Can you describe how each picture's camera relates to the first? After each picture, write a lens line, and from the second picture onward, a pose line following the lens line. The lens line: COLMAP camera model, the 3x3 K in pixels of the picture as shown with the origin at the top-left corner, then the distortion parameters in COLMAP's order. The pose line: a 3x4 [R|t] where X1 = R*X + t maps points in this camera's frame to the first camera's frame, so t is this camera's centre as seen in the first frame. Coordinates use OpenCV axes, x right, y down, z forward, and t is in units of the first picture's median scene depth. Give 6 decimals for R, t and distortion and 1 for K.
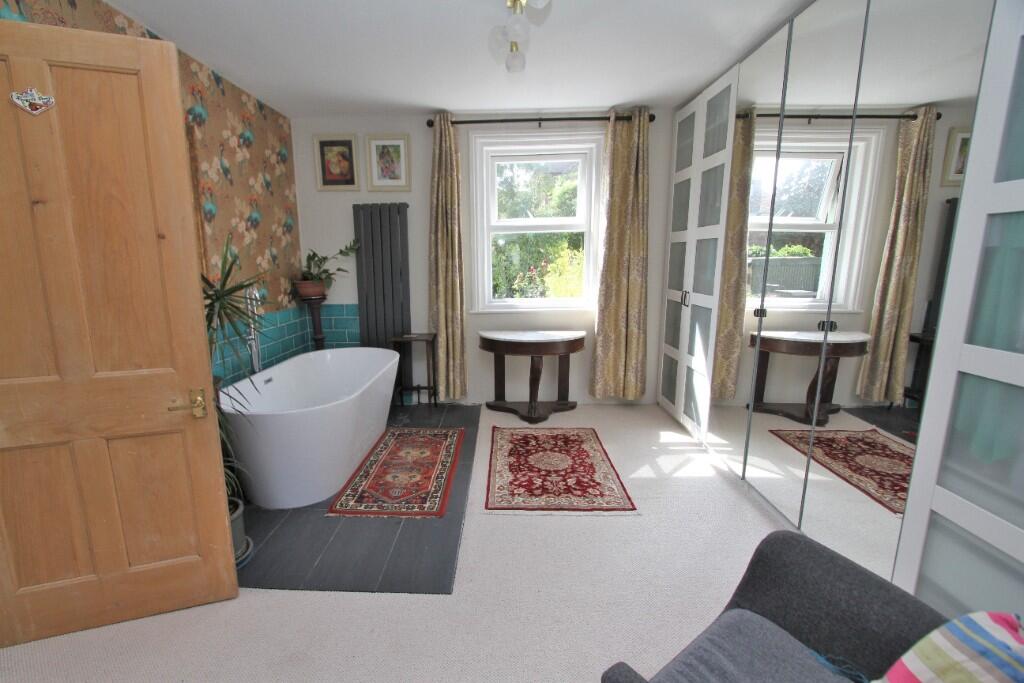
lens RADIAL K [[466.9, 0, 480.3], [0, 466.9, 345.4], [0, 0, 1]] dist [-0.002029, 0.000432]
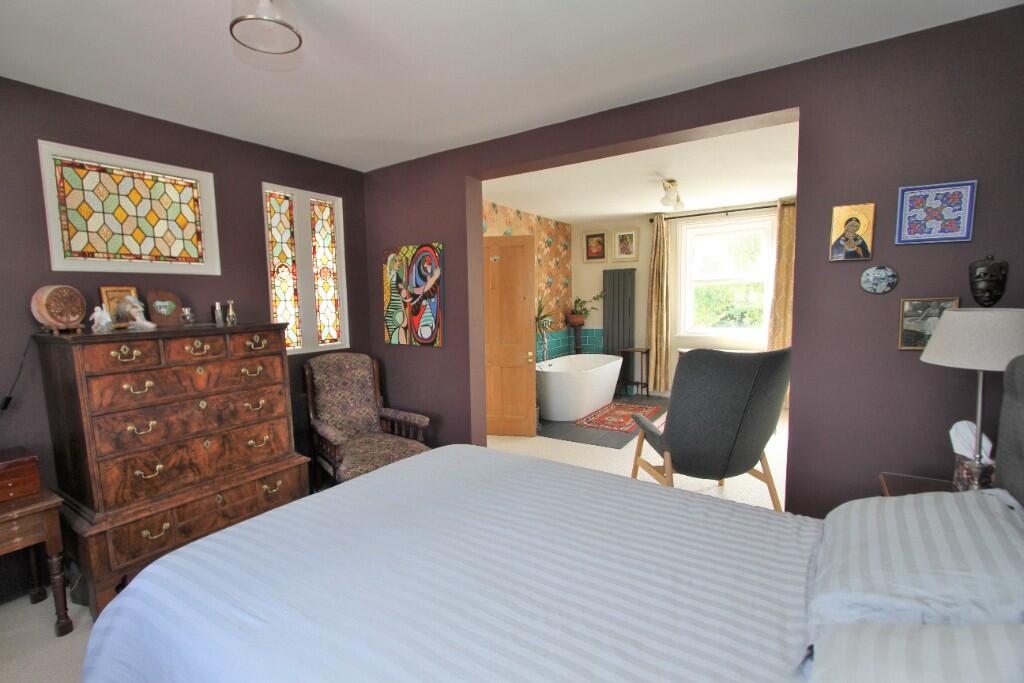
lens RADIAL K [[469.9, 0, 491.2], [0, 469.9, 348.8], [0, 0, 1]] dist [-0.001374, 0.000754]
pose [[0.857202, 0.043426, -0.513147, 0.269478], [-0.079546, 0.995645, -0.048620, 0.098114], [0.508800, 0.082496, 0.856923, -0.649373]]
